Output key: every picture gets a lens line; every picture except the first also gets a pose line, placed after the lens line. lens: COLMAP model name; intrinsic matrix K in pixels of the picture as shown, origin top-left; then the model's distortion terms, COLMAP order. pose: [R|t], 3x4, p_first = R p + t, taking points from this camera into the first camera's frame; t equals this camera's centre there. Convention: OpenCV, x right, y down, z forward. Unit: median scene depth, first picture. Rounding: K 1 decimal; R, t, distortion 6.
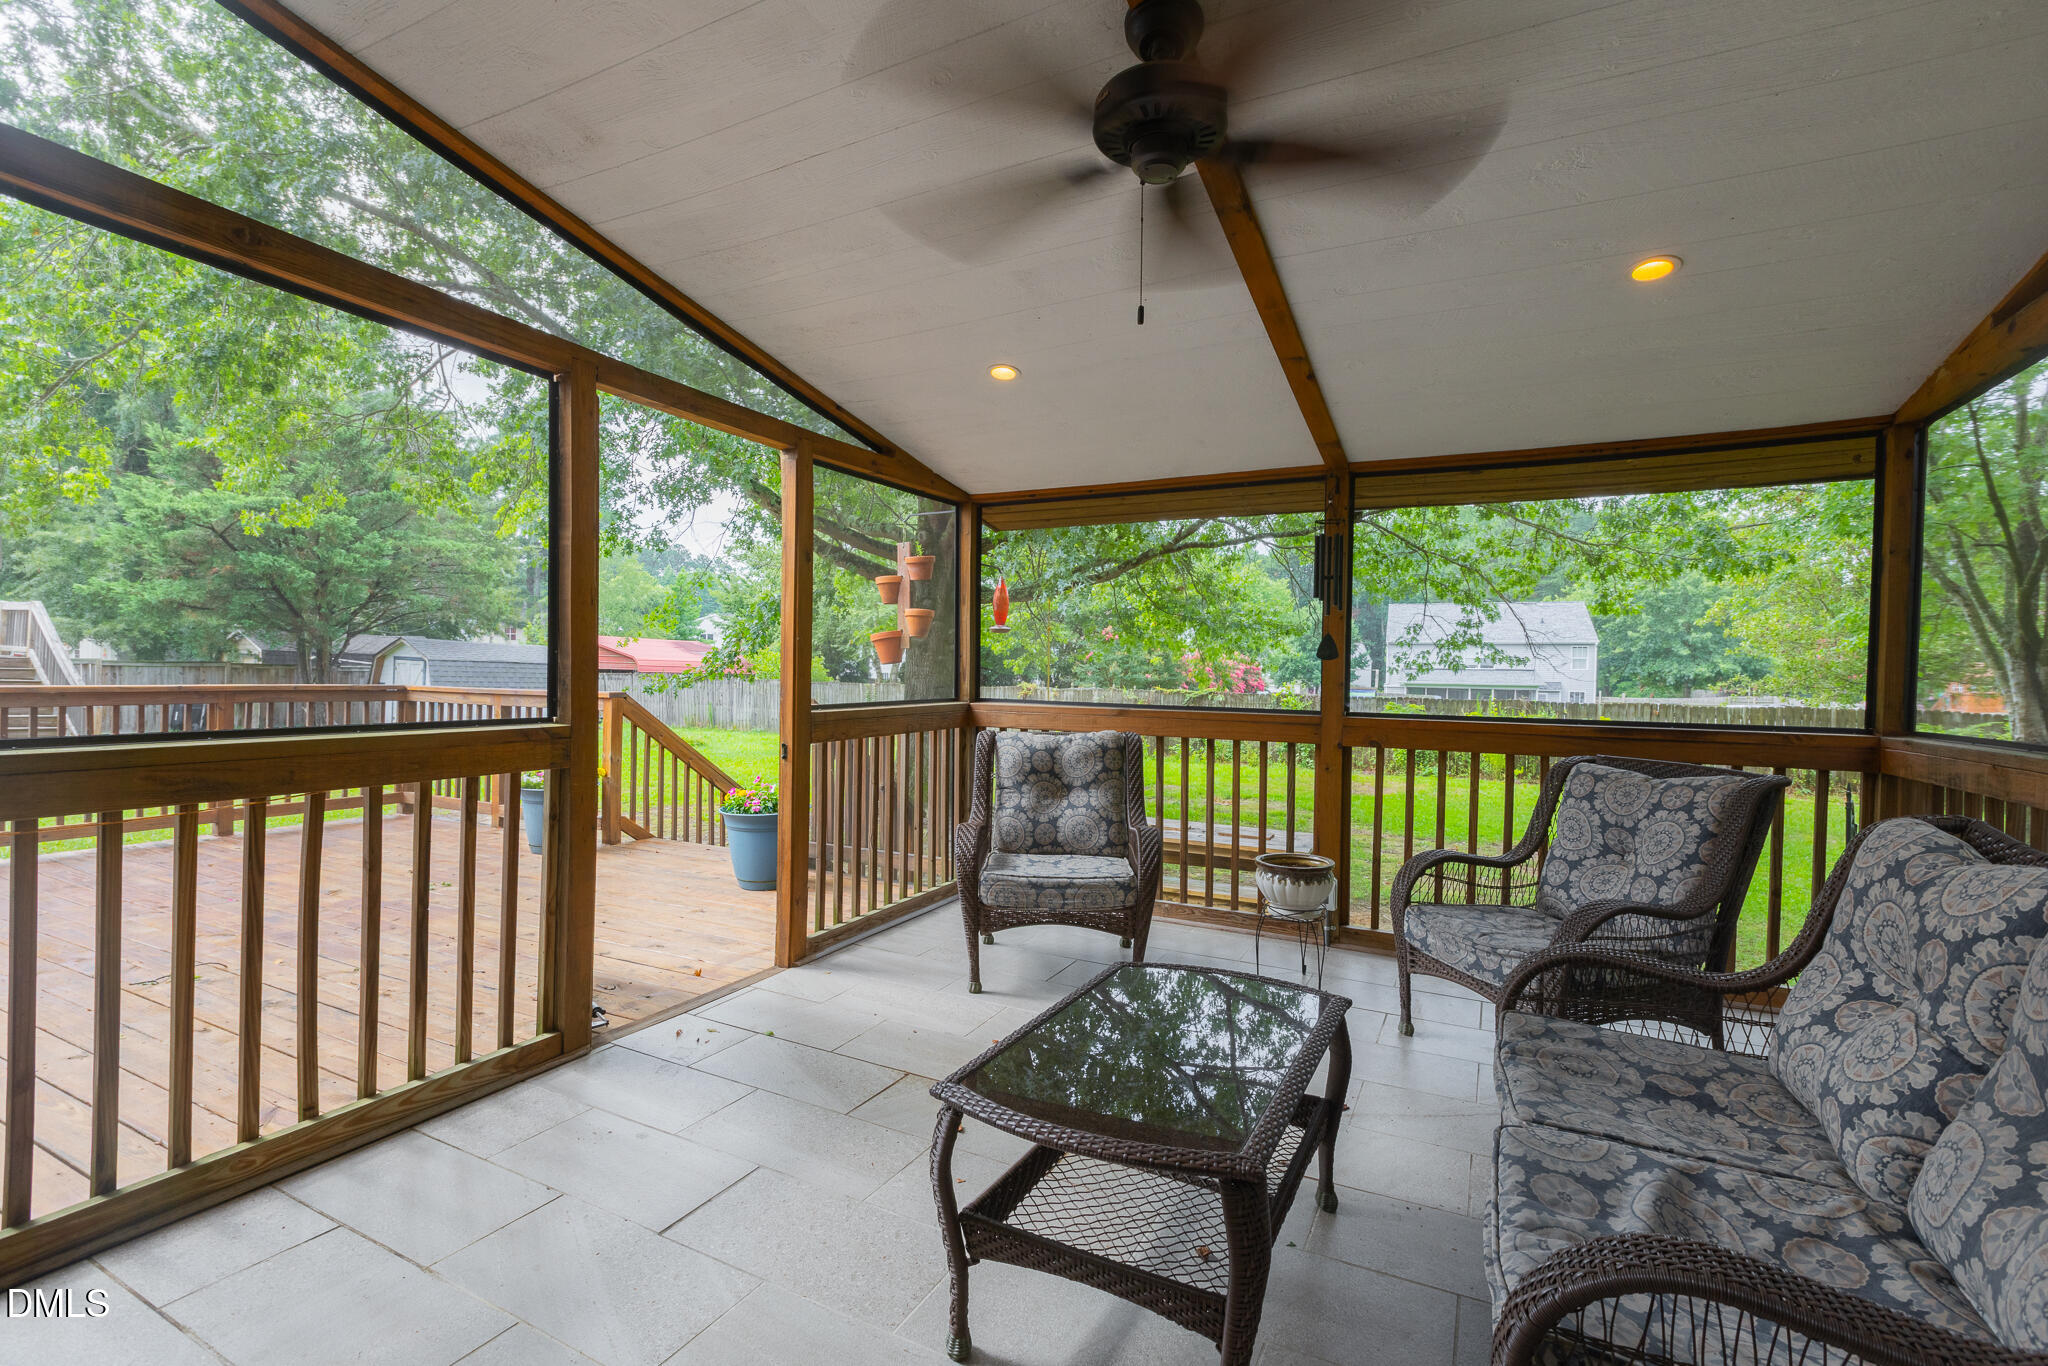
lens RADIAL K [[913.8, 0, 1022.8], [0, 913.8, 689.5], [0, 0, 1]] dist [0.002465, 0.001019]
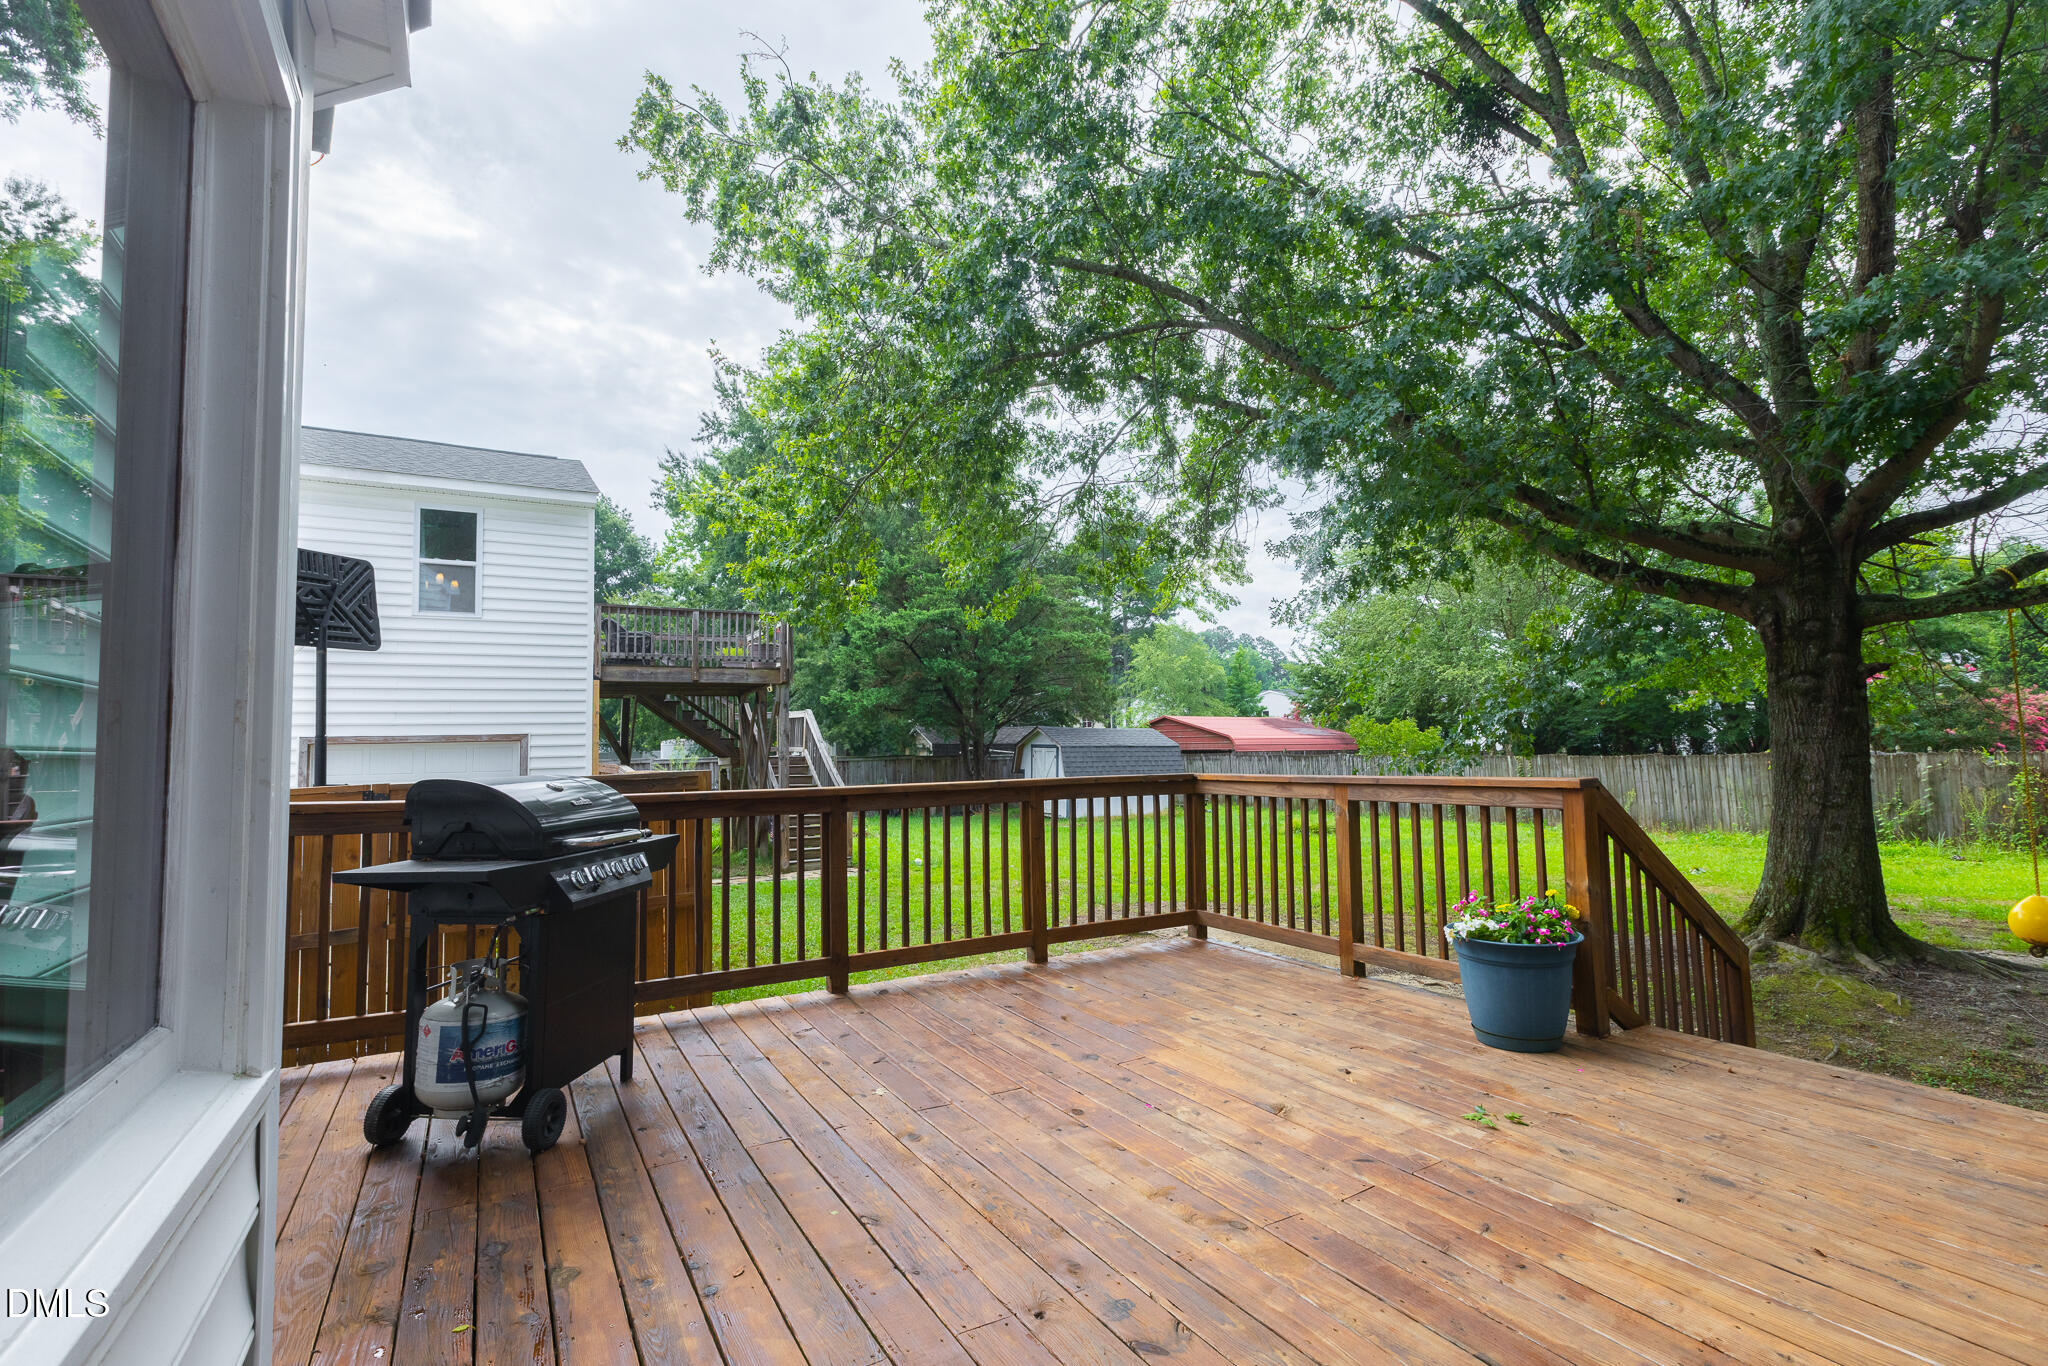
lens RADIAL K [[913.8, 0, 1025.4], [0, 913.8, 692.5], [0, 0, 1]] dist [0.002465, 0.001019]
pose [[0.848307, -0.069925, -0.524867, -0.135730], [0.027821, 0.995759, -0.087693, -0.003415], [0.528773, 0.059788, 0.846655, 0.088041]]
